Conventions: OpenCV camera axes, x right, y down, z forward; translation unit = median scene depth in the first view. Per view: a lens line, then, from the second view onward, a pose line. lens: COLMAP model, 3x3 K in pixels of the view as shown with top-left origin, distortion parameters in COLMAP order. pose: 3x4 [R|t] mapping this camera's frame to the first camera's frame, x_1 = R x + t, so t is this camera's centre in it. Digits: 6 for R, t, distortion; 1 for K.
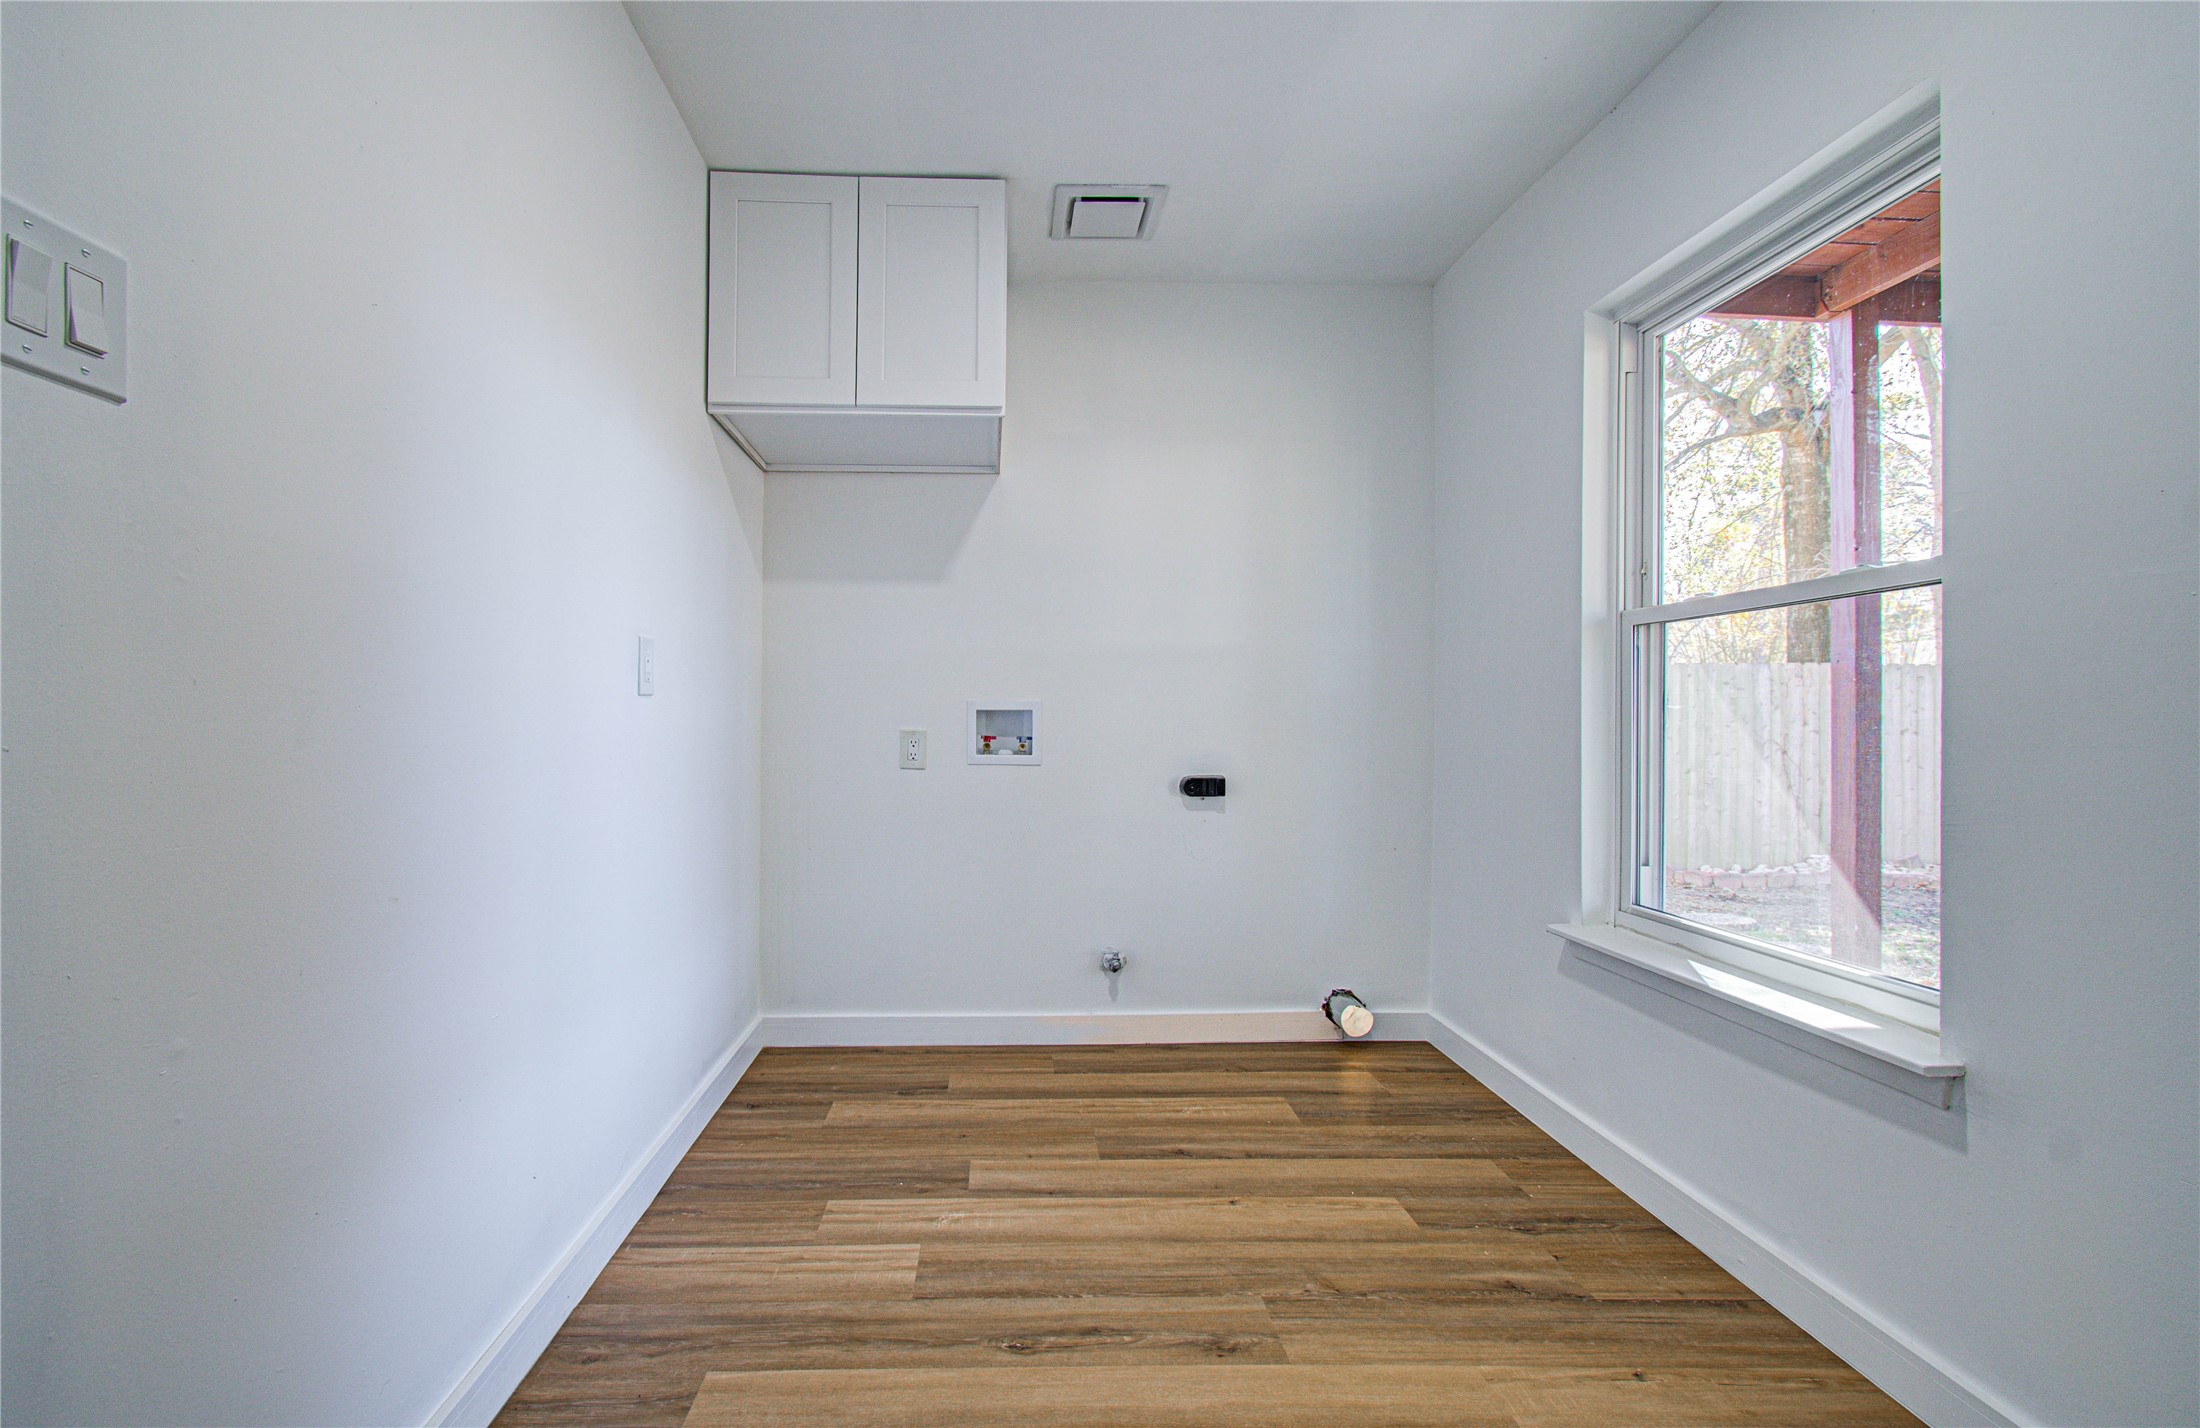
lens RADIAL K [[985.0, 0, 1040.5], [0, 985.0, 720.0], [0, 0, 1]] dist [0.000811, 0.000716]
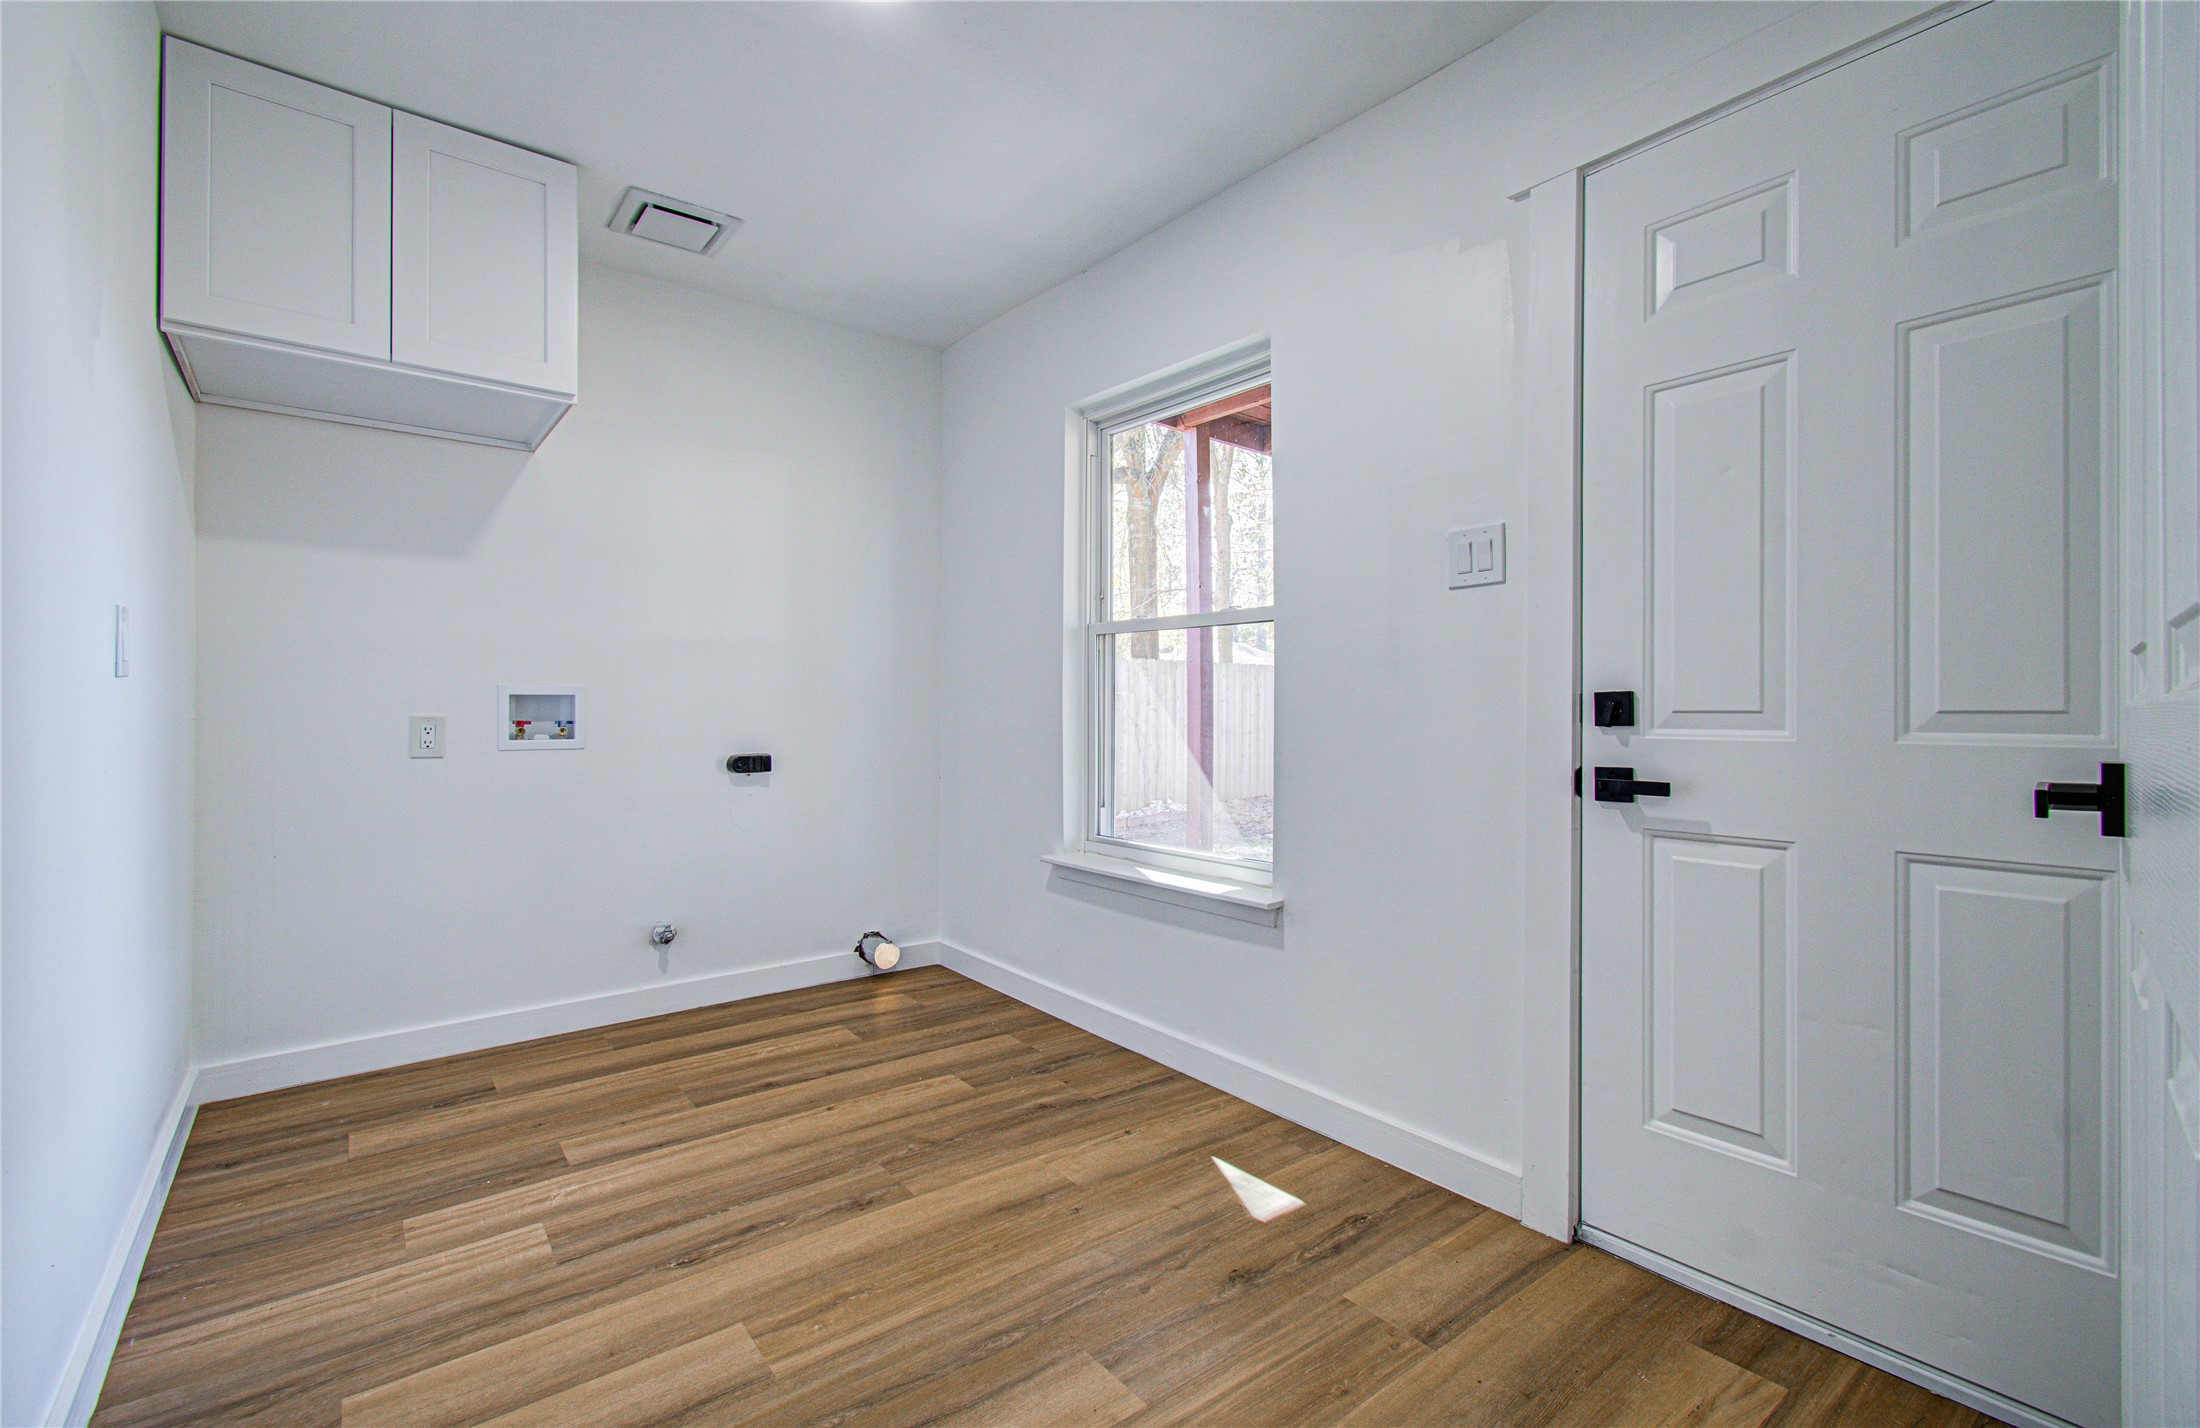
lens RADIAL K [[946.8, 0, 1103.2], [0, 946.8, 710.2], [0, 0, 1]] dist [-0.000452, -0.000029]
pose [[0.808061, -0.008819, 0.589033, -0.201495], [0.002673, 0.999933, 0.011304, -0.004237], [-0.589093, -0.007560, 0.808030, -0.112597]]
